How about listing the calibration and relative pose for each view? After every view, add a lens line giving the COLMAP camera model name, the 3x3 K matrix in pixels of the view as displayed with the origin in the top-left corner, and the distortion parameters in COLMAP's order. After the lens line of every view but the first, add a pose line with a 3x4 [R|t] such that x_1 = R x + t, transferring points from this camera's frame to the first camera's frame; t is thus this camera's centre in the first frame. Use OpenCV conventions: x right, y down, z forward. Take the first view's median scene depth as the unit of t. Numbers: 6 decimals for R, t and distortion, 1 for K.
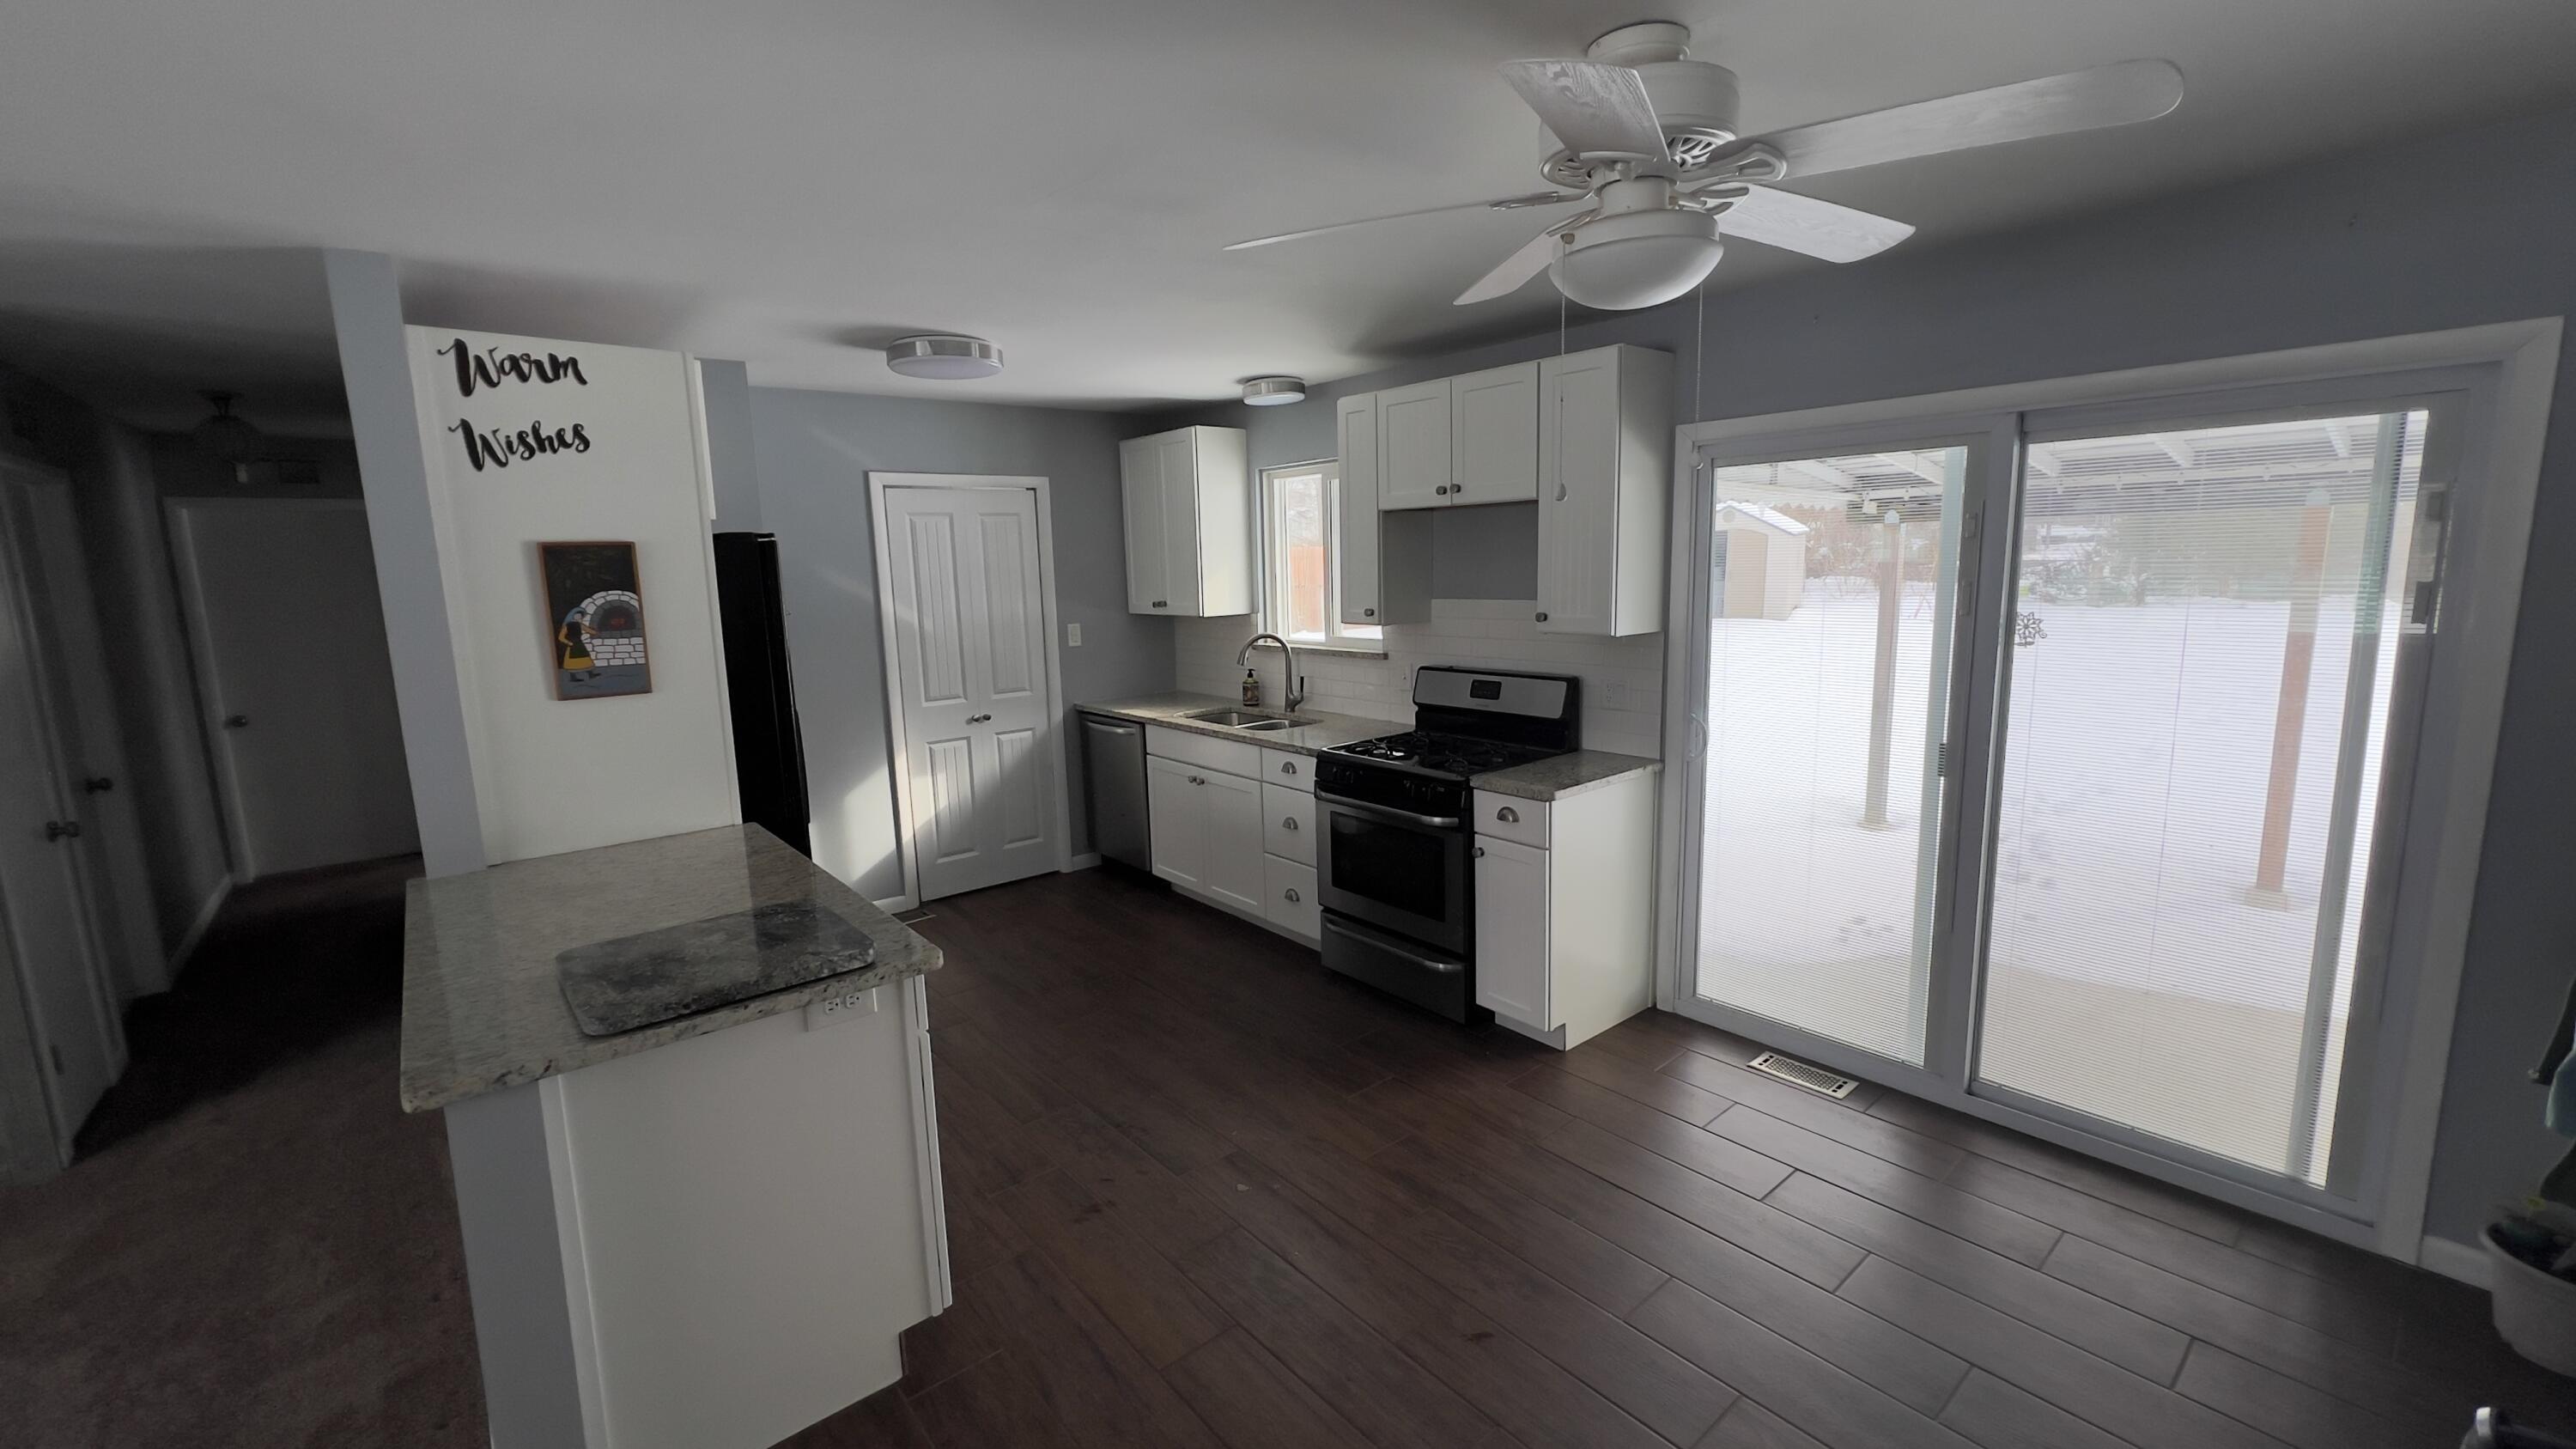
lens RADIAL K [[1031.4, 0, 1287.9], [0, 1031.4, 720.1], [0, 0, 1]] dist [-0.000468, -0.000571]
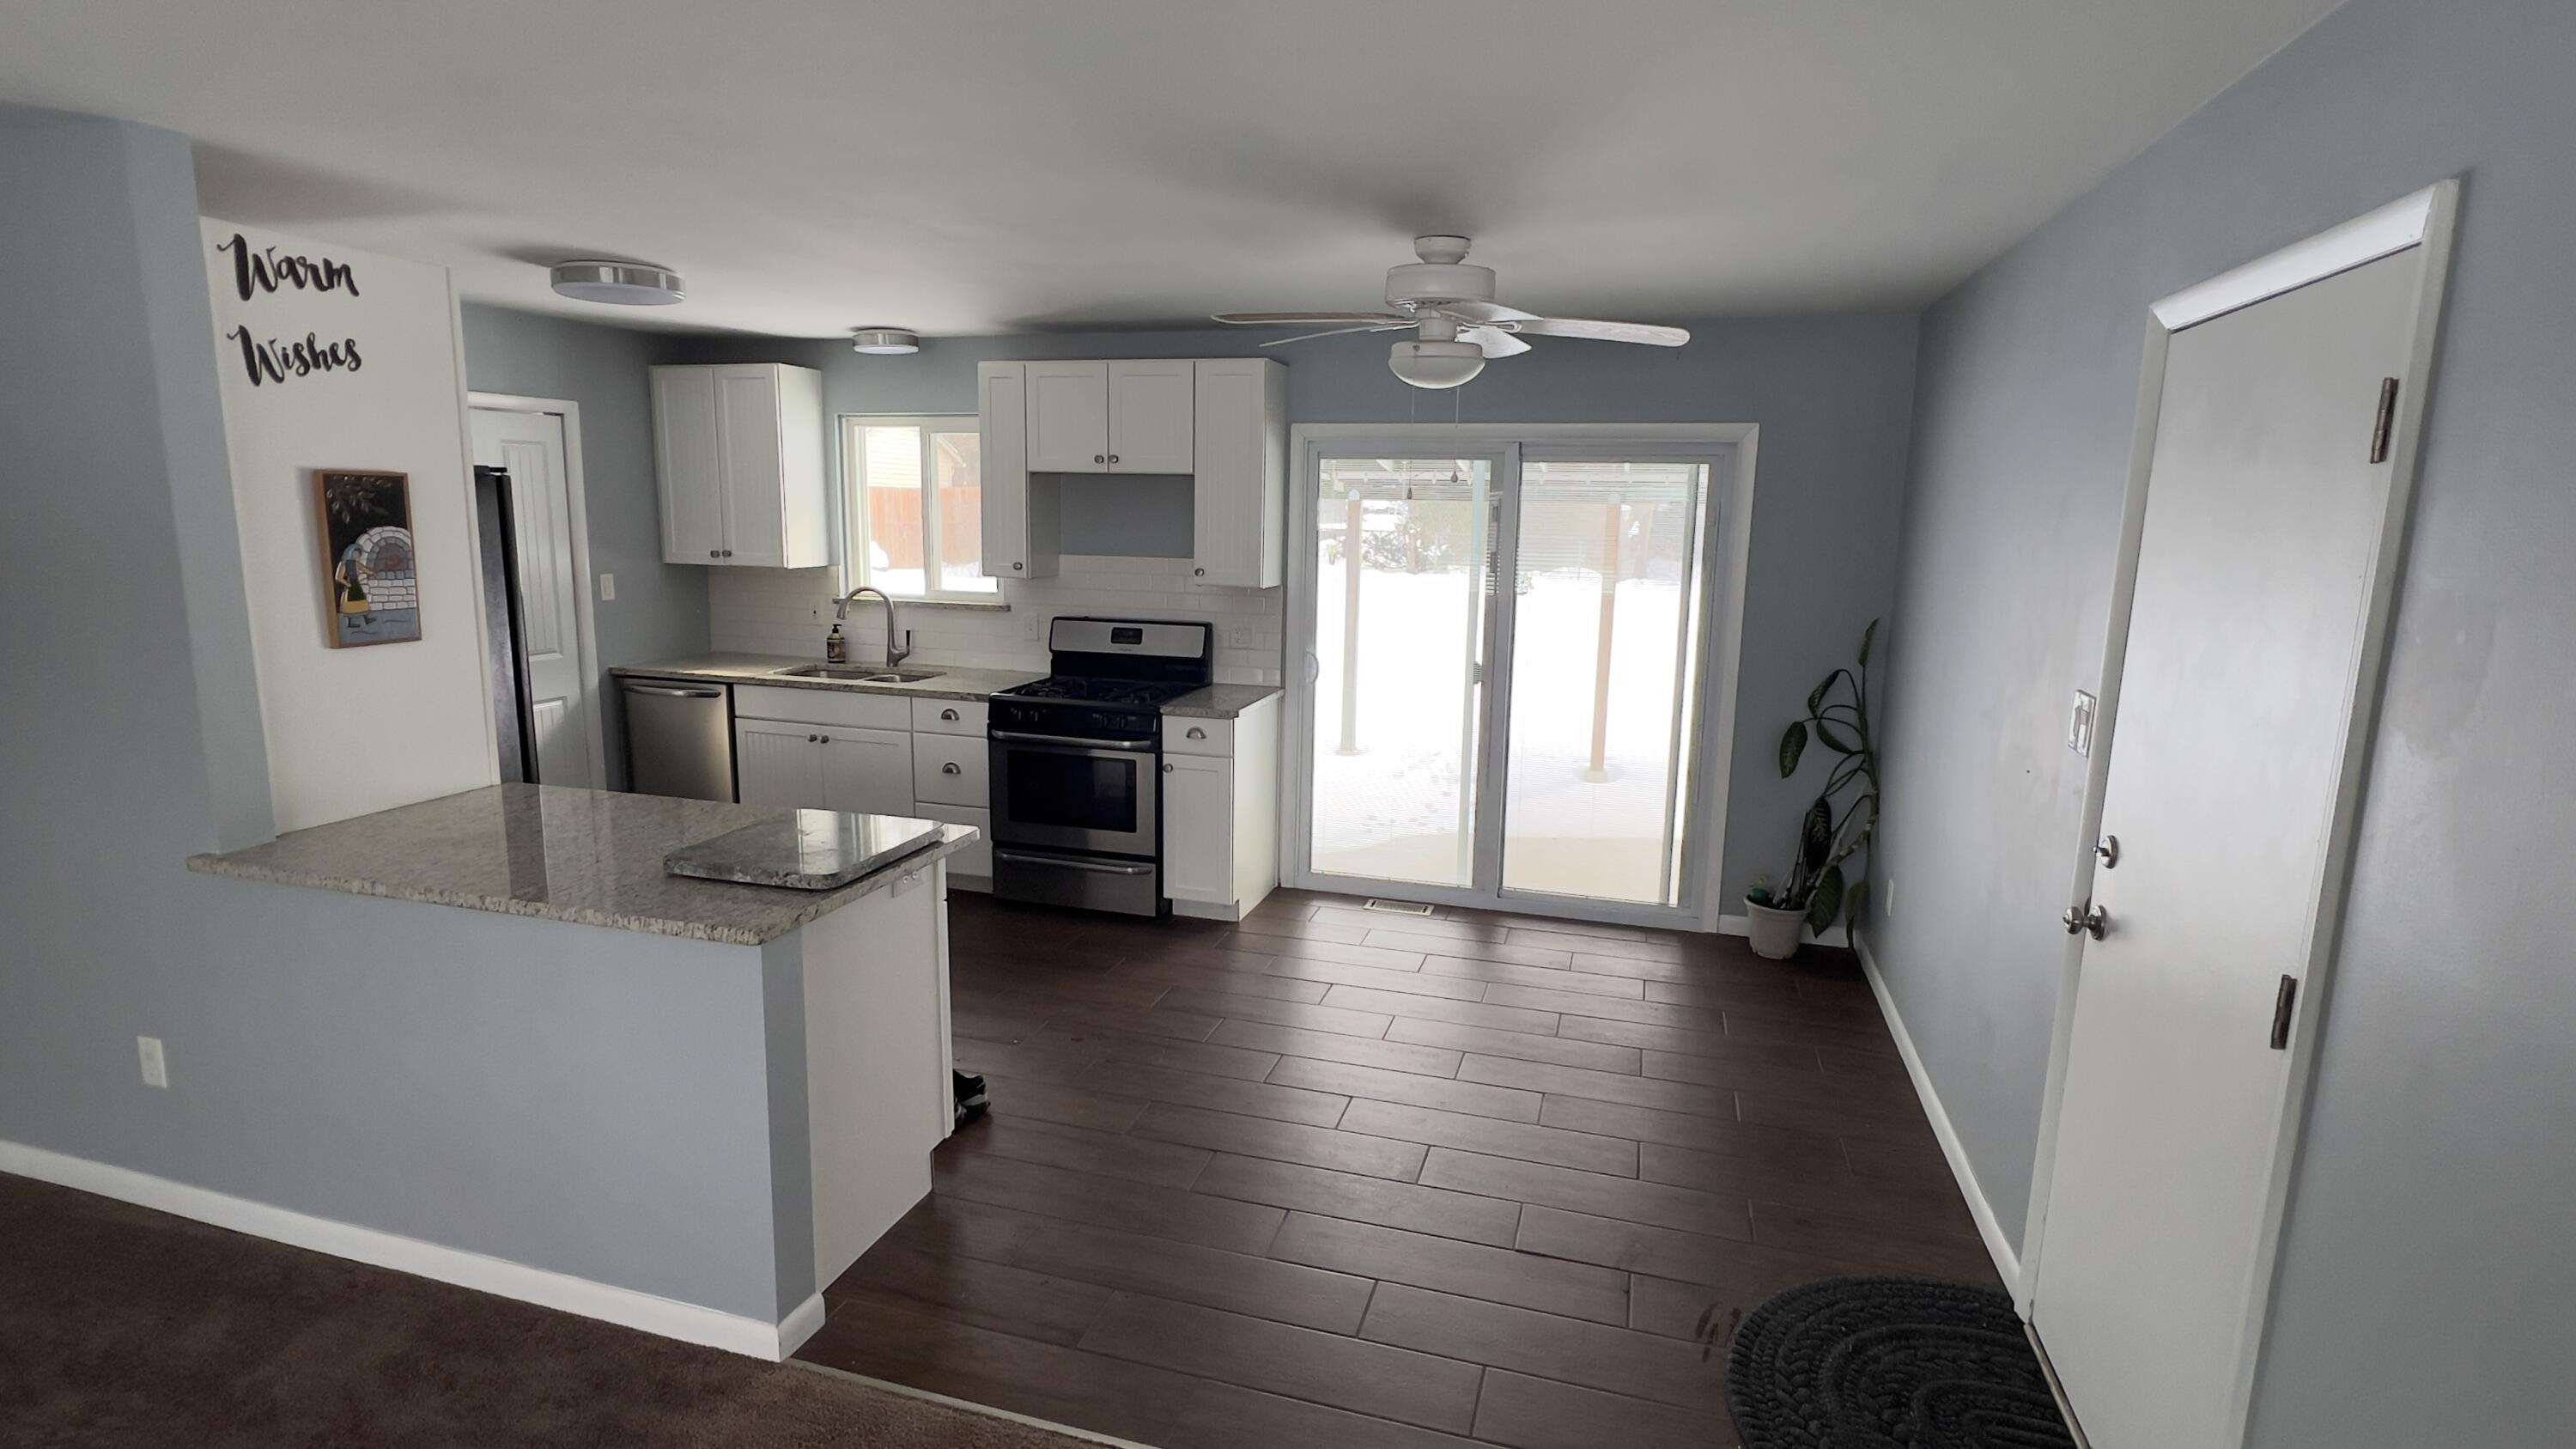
lens RADIAL K [[1234.5, 0, 1279.1], [0, 1234.5, 723.3], [0, 0, 1]] dist [0.001175, -0.000071]
pose [[0.835351, -0.052526, 0.547201, -0.503171], [0.043403, 0.998619, 0.029599, 0.040597], [-0.548000, -0.000975, 0.836477, -0.278313]]
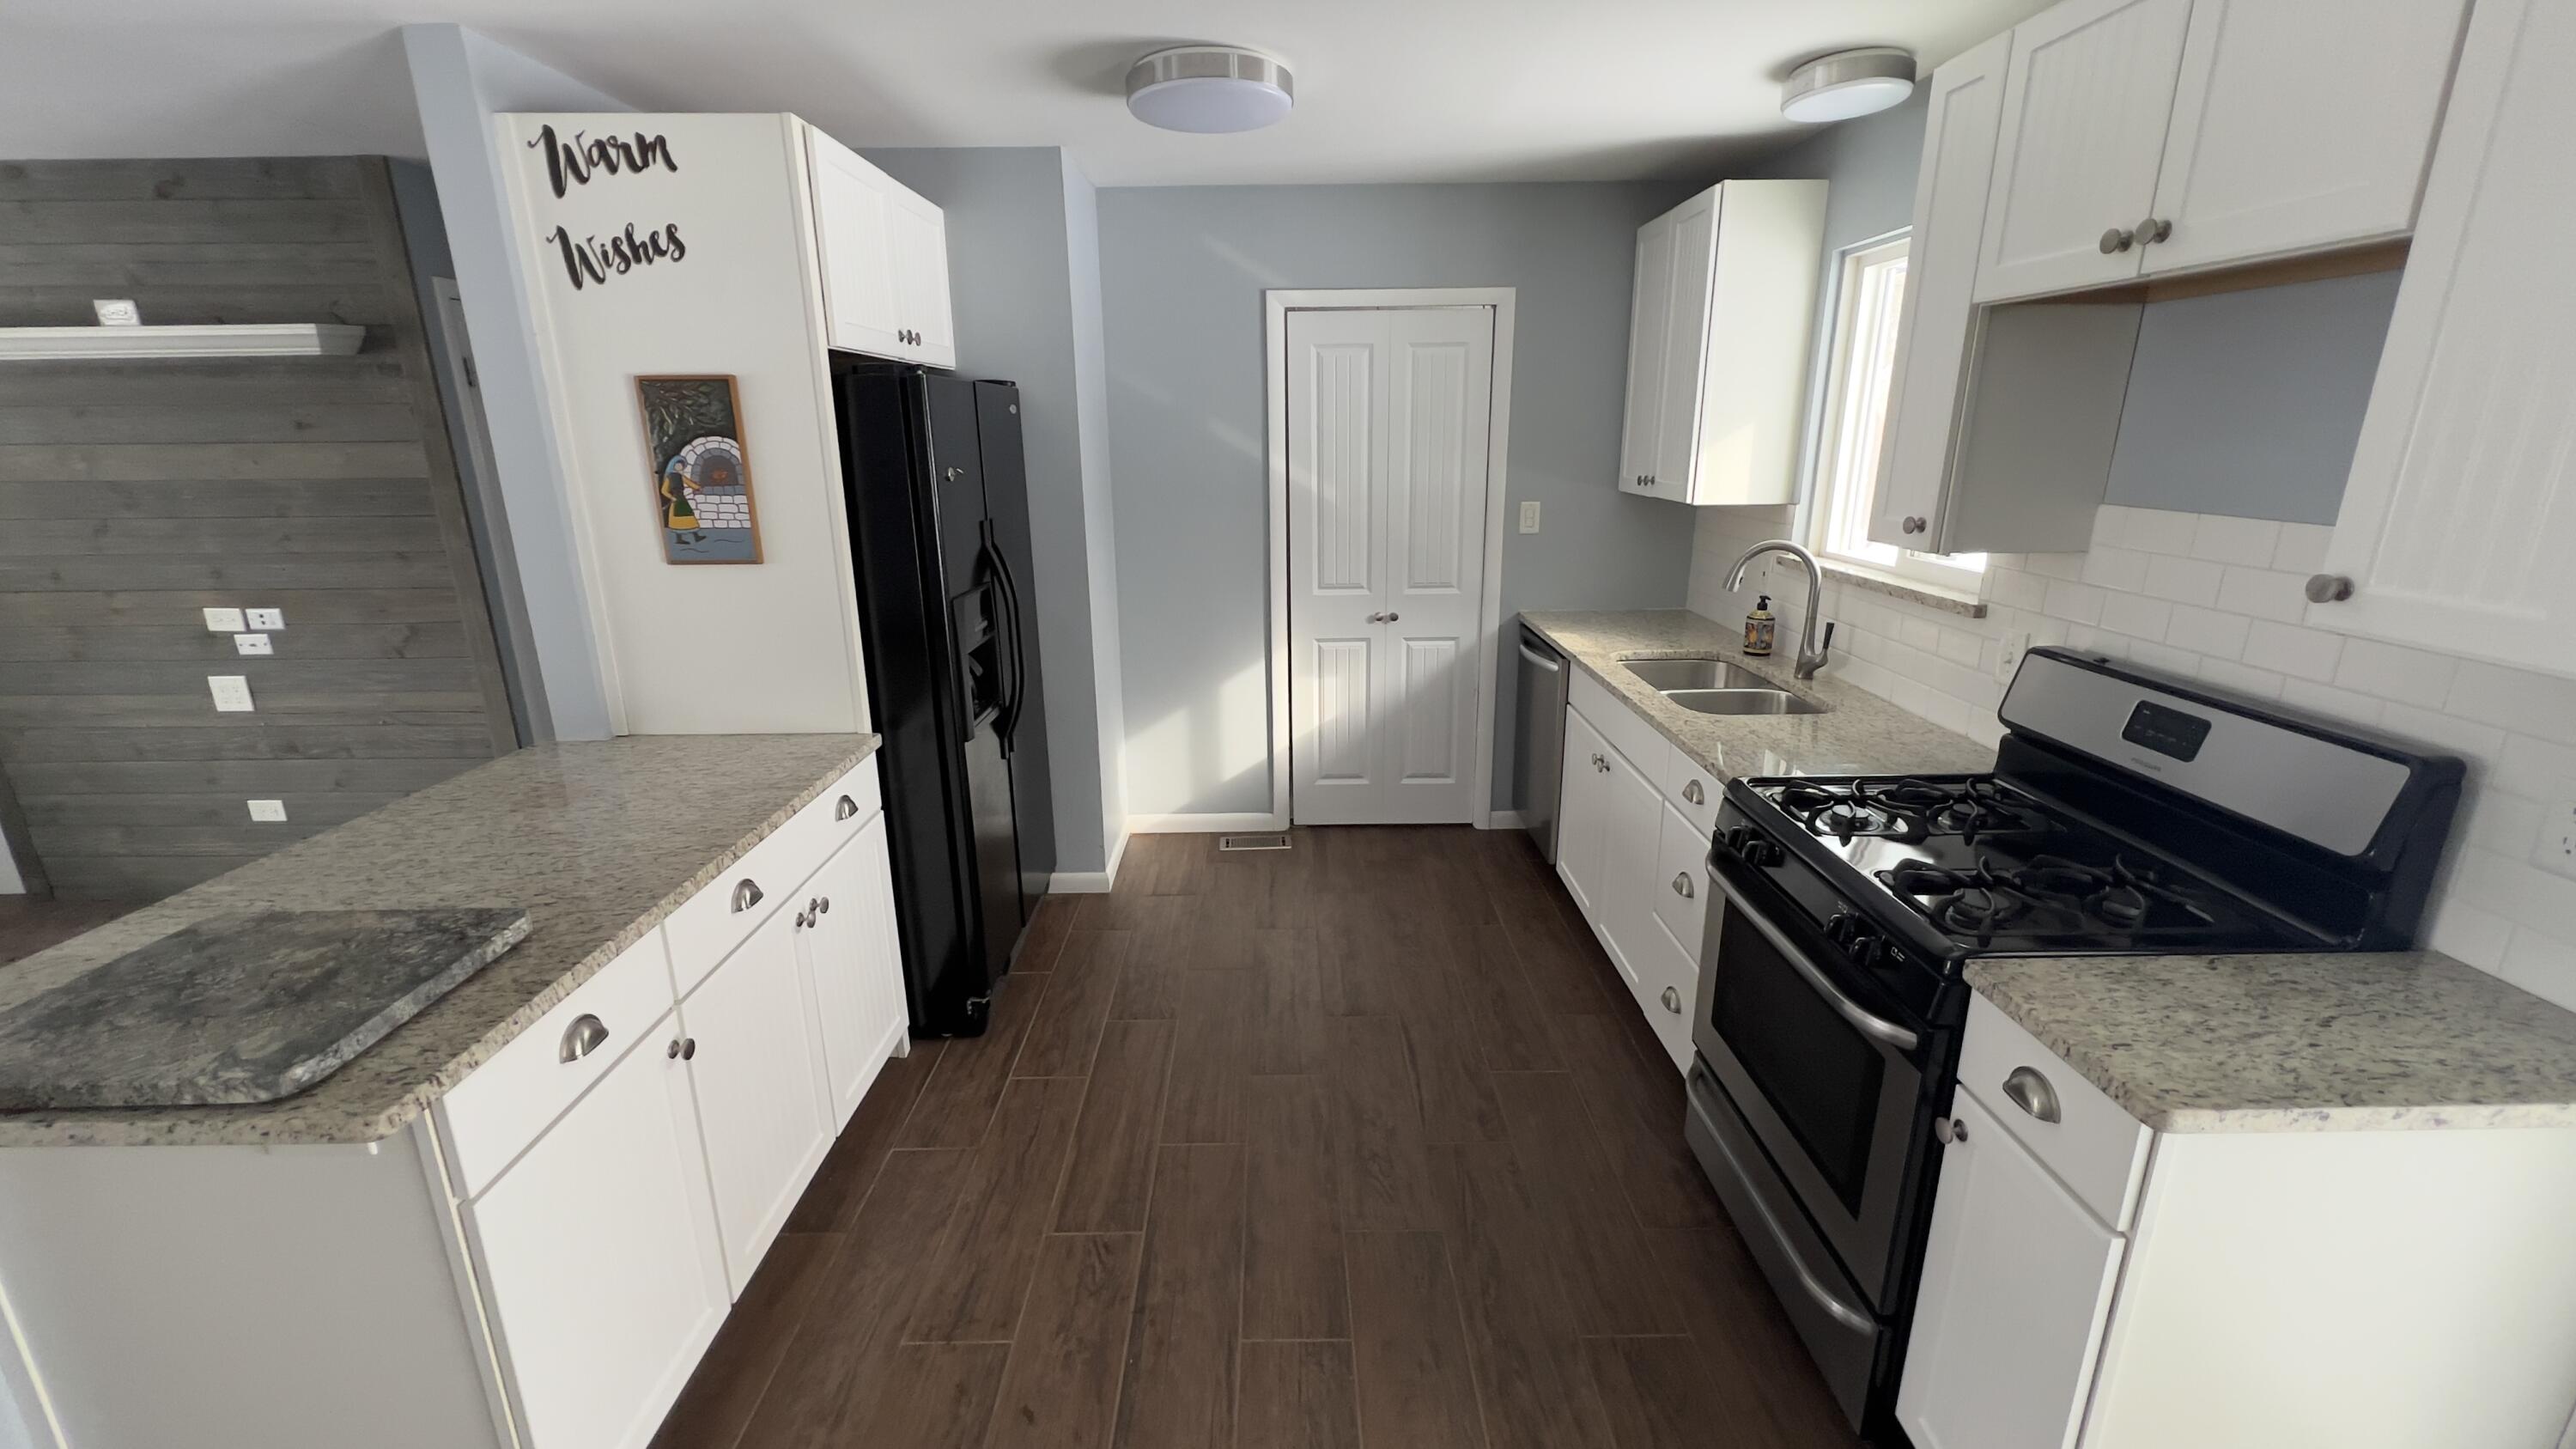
lens RADIAL K [[1030.9, 0, 1283.8], [0, 1030.9, 719.2], [0, 0, 1]] dist [-0.000406, -0.000110]
pose [[0.771037, 0.194998, -0.606199, 0.202418], [-0.111194, 0.978563, 0.173349, -0.081609], [0.627007, -0.066253, 0.776191, 0.526111]]
